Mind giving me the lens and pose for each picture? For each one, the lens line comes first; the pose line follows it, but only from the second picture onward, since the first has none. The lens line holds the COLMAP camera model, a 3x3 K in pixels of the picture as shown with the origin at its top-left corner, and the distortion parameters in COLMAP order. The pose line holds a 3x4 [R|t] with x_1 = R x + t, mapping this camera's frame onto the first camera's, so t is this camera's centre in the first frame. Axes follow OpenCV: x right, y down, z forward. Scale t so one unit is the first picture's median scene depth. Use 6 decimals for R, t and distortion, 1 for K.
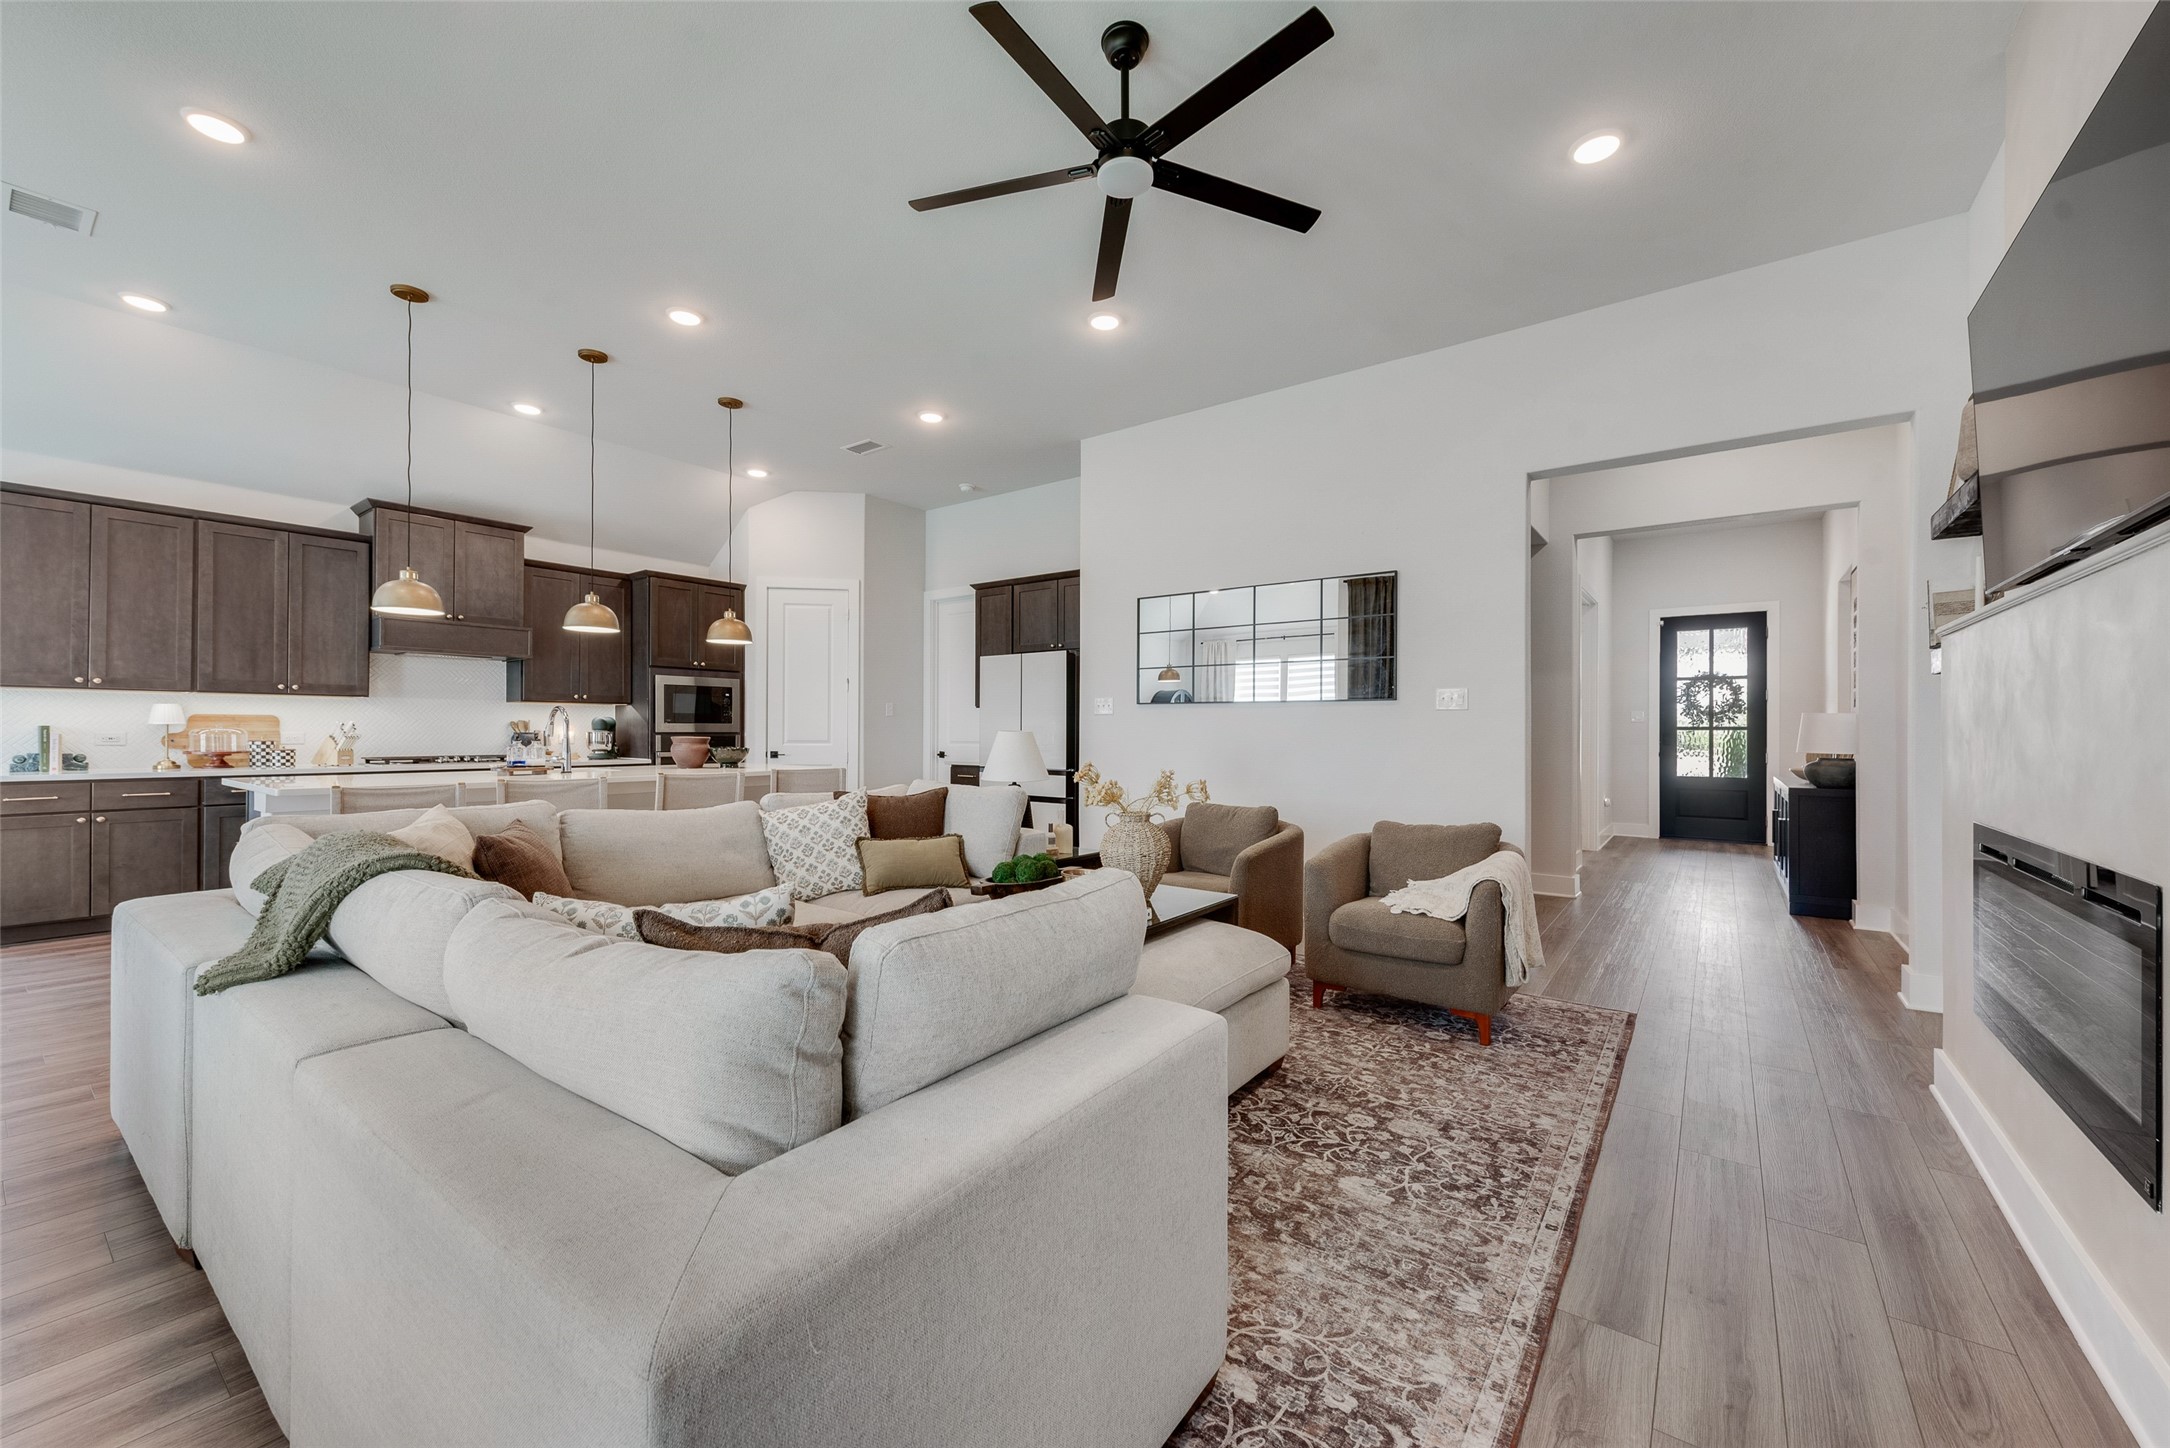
lens RADIAL K [[851.4, 0, 1072.3], [0, 851.4, 726.9], [0, 0, 1]] dist [0.000269, -0.000030]
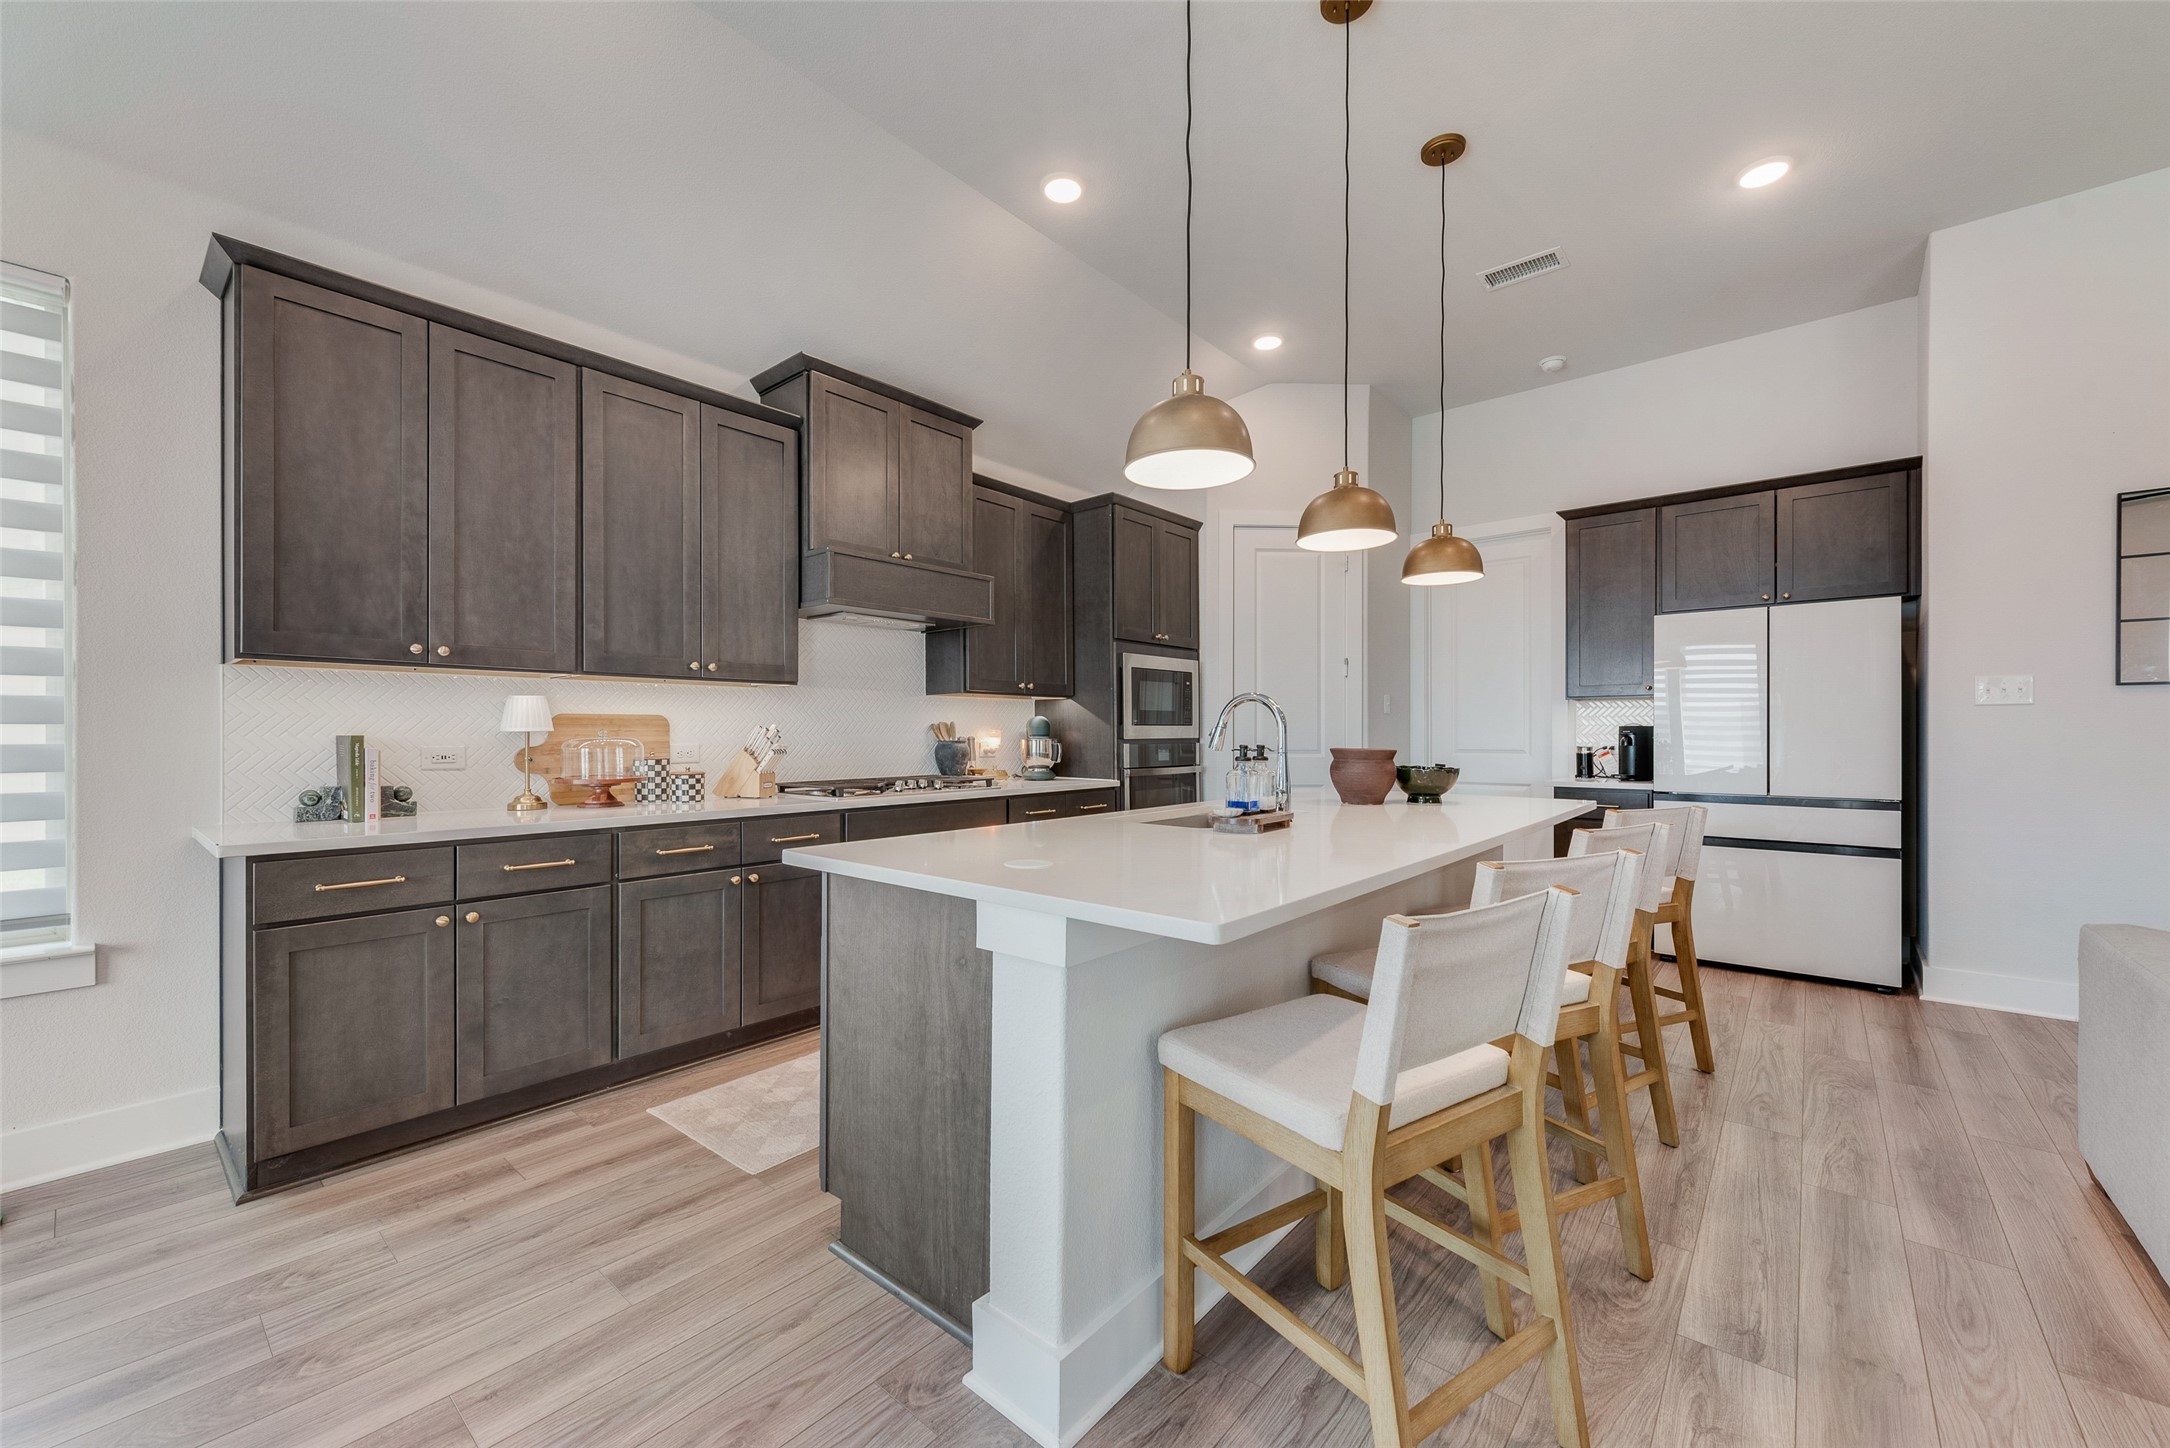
lens RADIAL K [[849.2, 0, 1063.3], [0, 849.2, 736.1], [0, 0, 1]] dist [0.001857, 0.000101]
pose [[0.997111, -0.005501, -0.075755, -0.722359], [0.006148, 0.999947, 0.008318, -0.002906], [0.075705, -0.008760, 0.997092, 0.500271]]
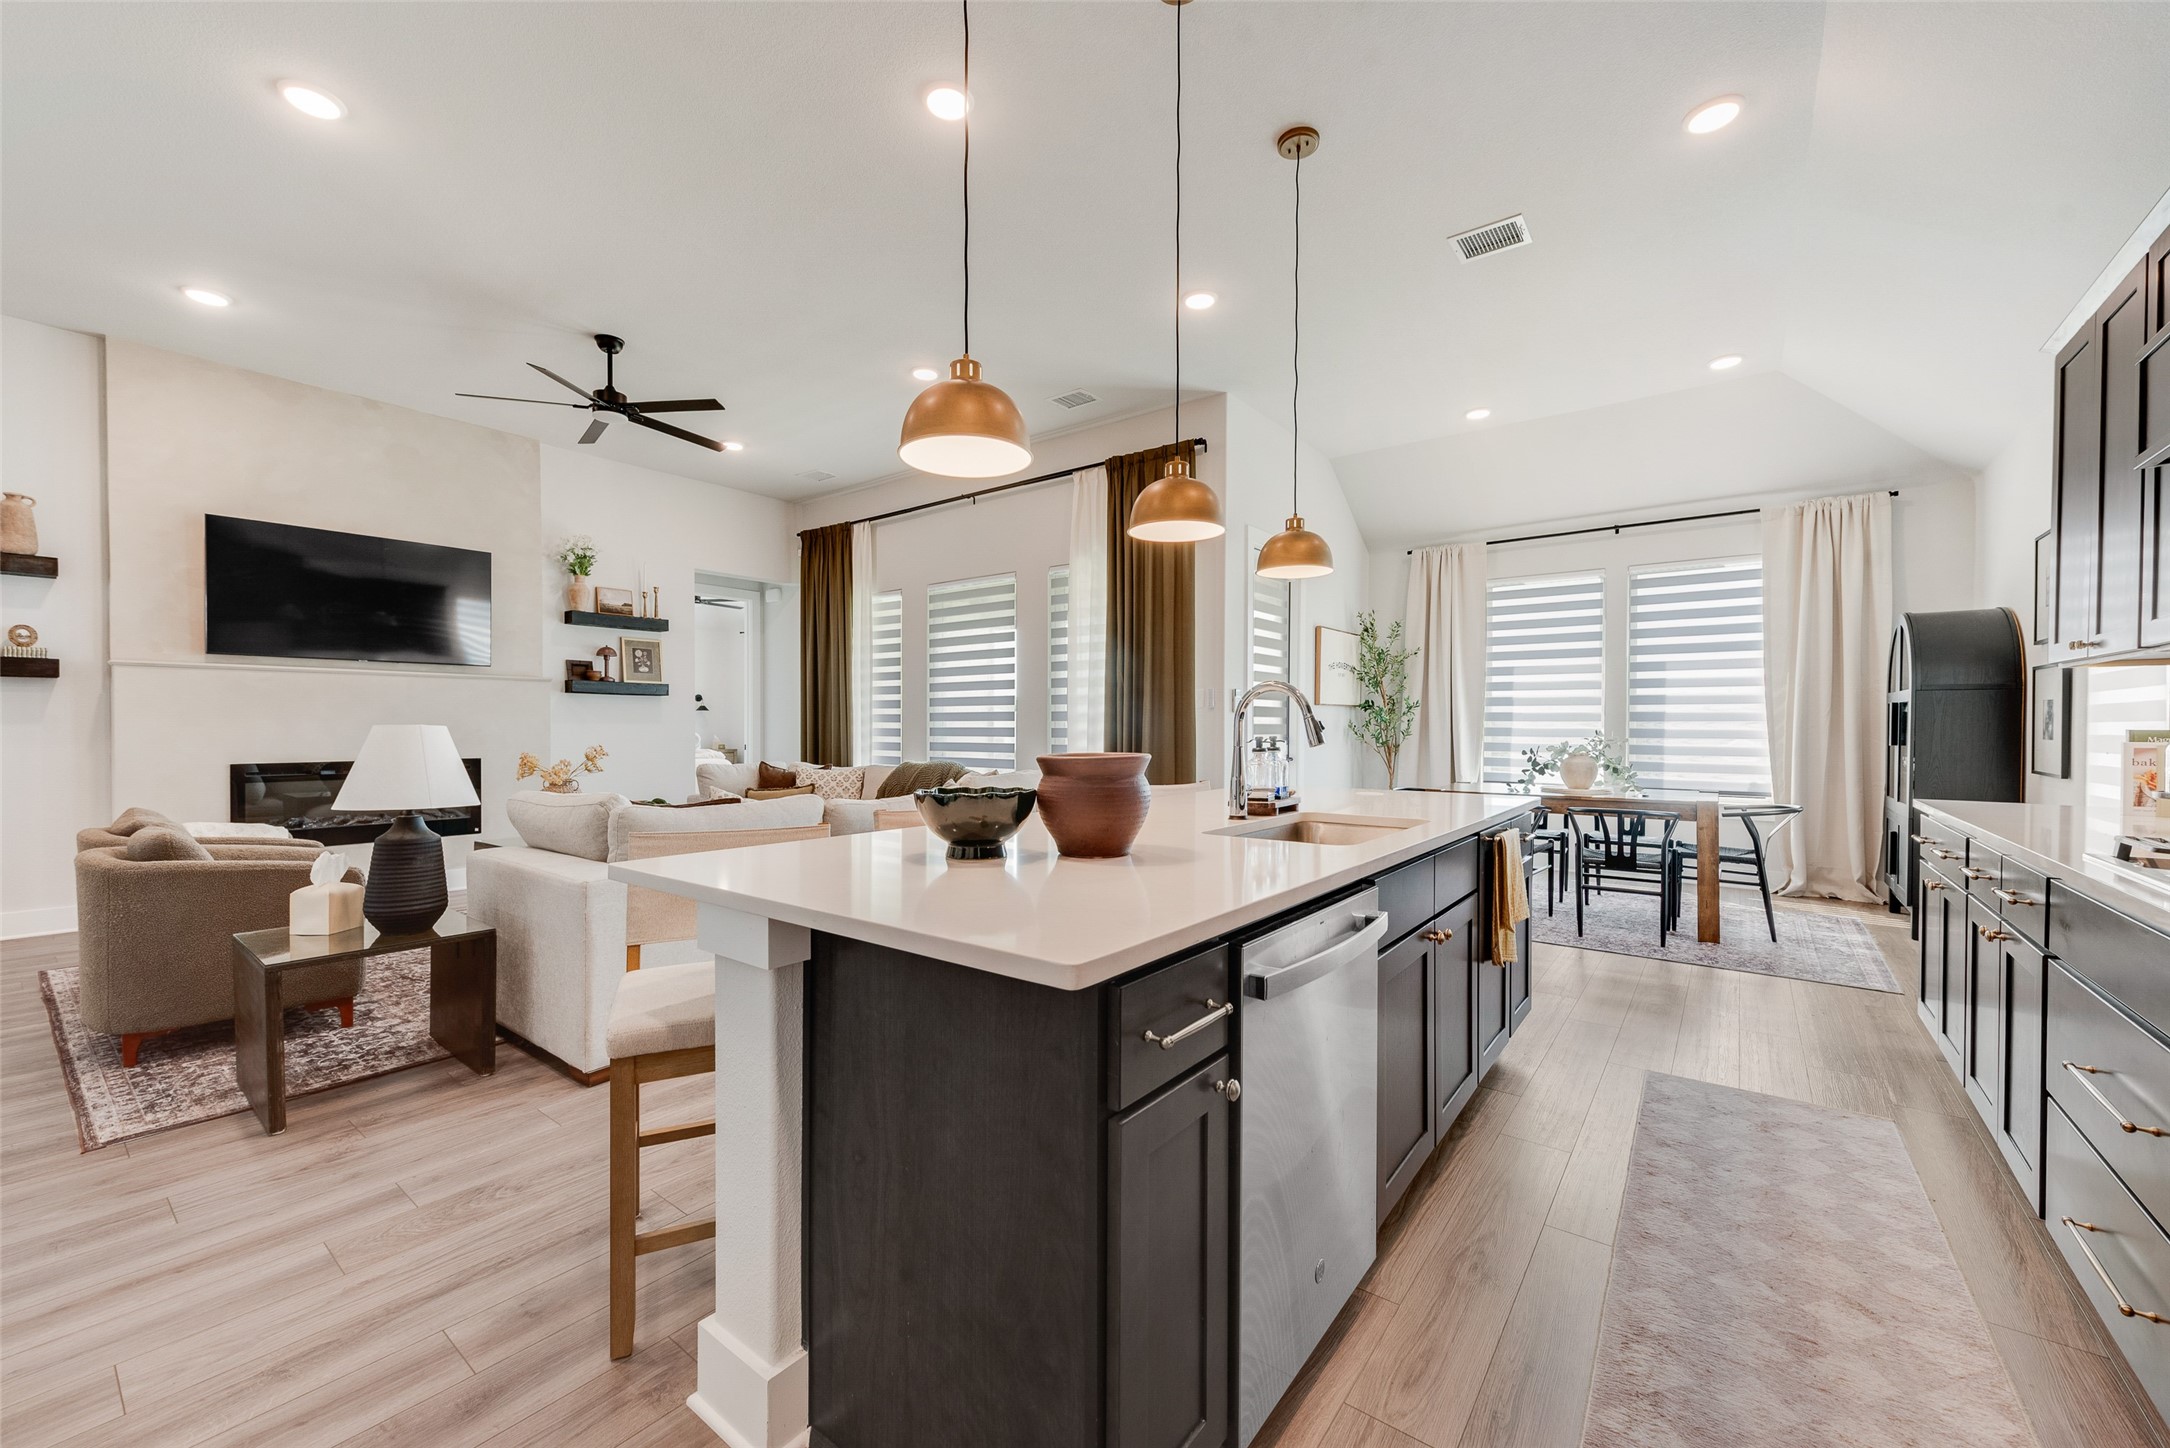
lens RADIAL K [[851.4, 0, 1072.3], [0, 851.4, 726.9], [0, 0, 1]] dist [0.000269, -0.000030]
pose [[-0.999883, -0.005282, 0.014353, -0.529398], [-0.005306, 0.999985, -0.001640, 0.005663], [-0.014344, -0.001716, -0.999896, 1.567414]]
